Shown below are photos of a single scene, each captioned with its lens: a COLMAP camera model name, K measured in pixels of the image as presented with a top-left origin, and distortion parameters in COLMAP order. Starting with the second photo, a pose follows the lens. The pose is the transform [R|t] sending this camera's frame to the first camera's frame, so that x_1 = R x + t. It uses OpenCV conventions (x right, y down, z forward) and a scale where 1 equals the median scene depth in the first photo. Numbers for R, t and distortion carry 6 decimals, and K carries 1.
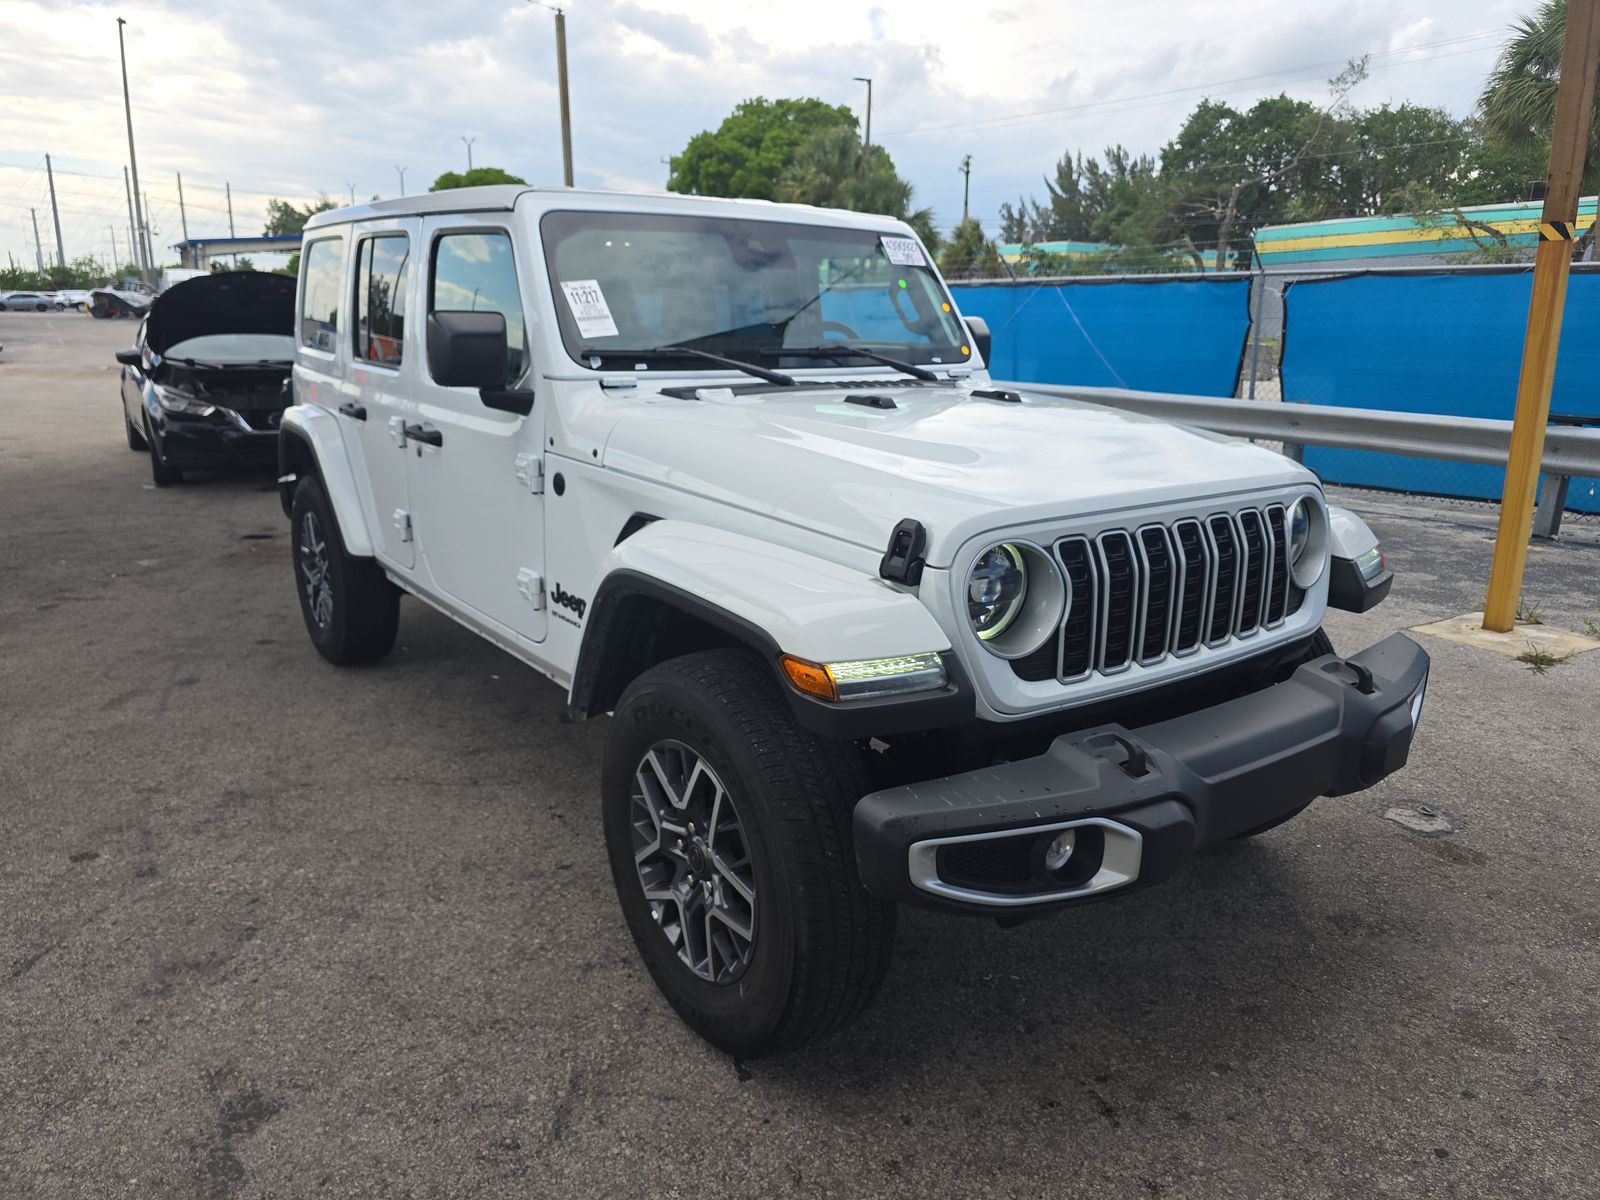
lens RADIAL K [[1080.5, 0, 794.5], [0, 1080.5, 604.2], [0, 0, 1]] dist [0.045721, -0.039388]
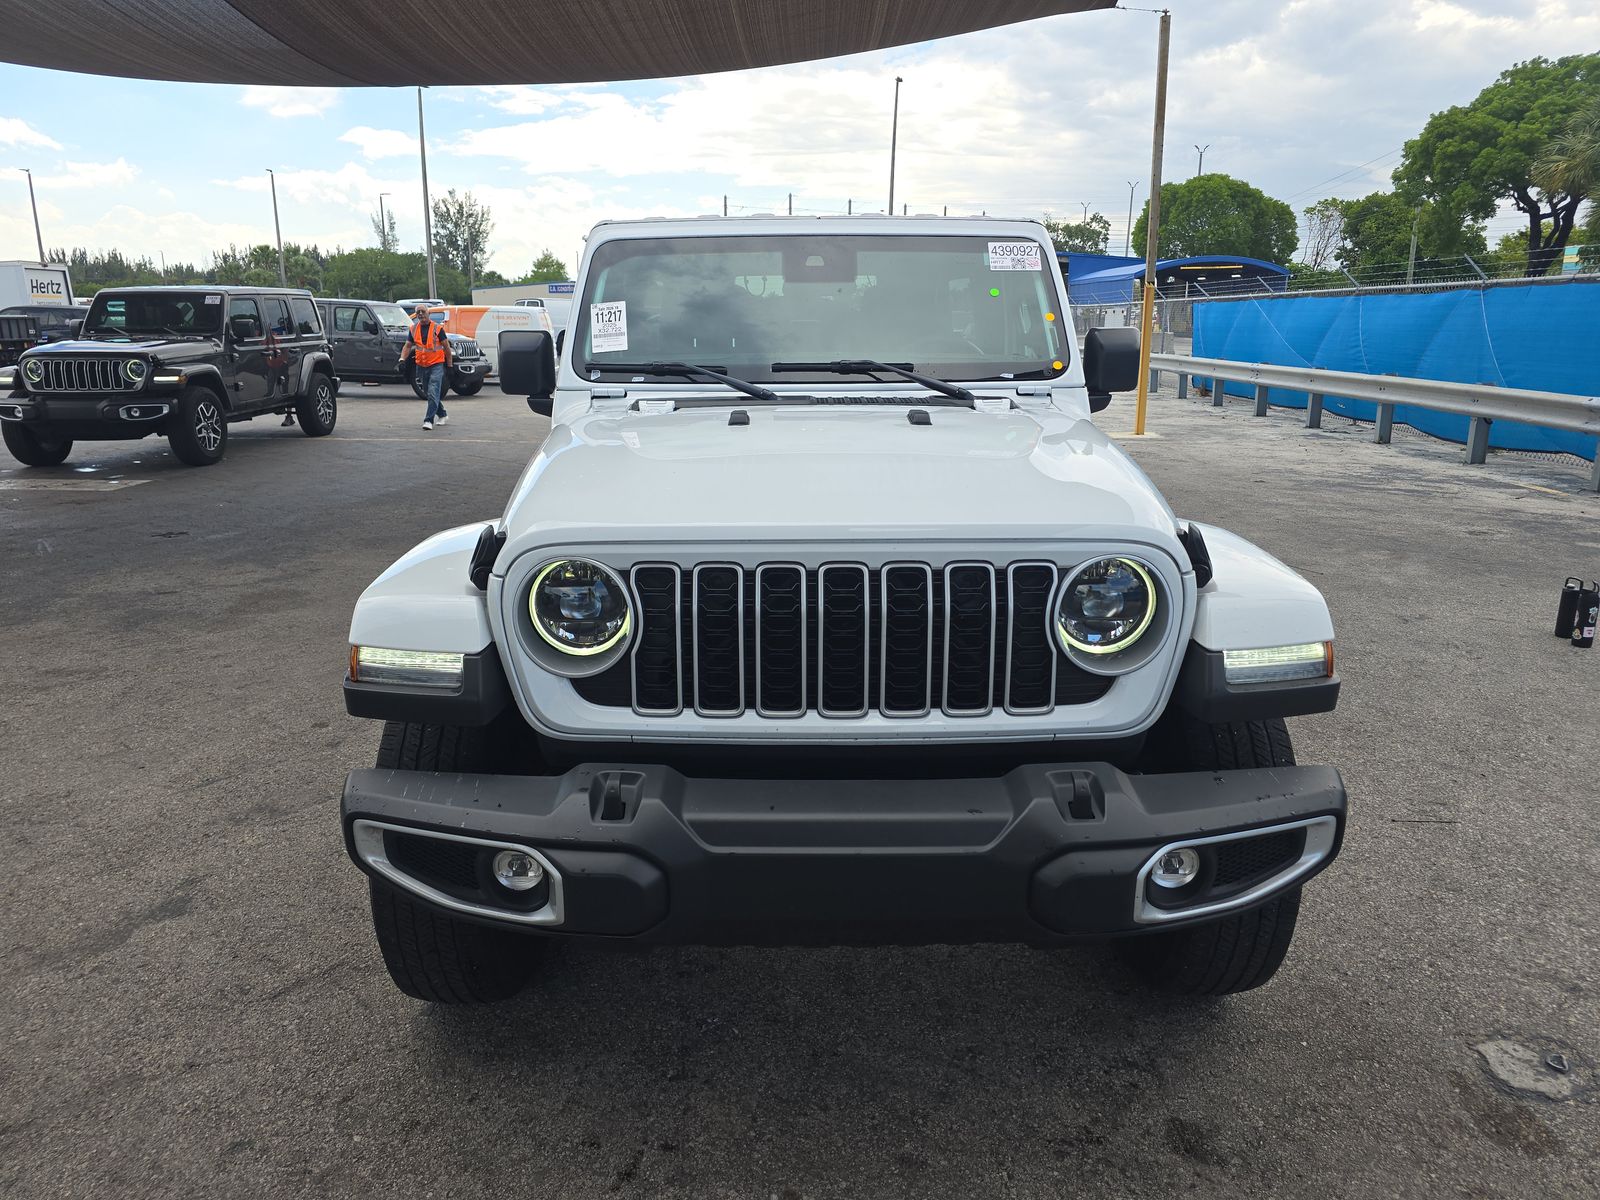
lens RADIAL K [[1080.5, 0, 797.2], [0, 1080.5, 597.9], [0, 0, 1]] dist [0.045721, -0.039388]
pose [[0.812432, 0.128049, -0.568821, 0.594169], [-0.136068, 0.990287, 0.028583, -0.050415], [0.566956, 0.054177, 0.821964, 0.191643]]
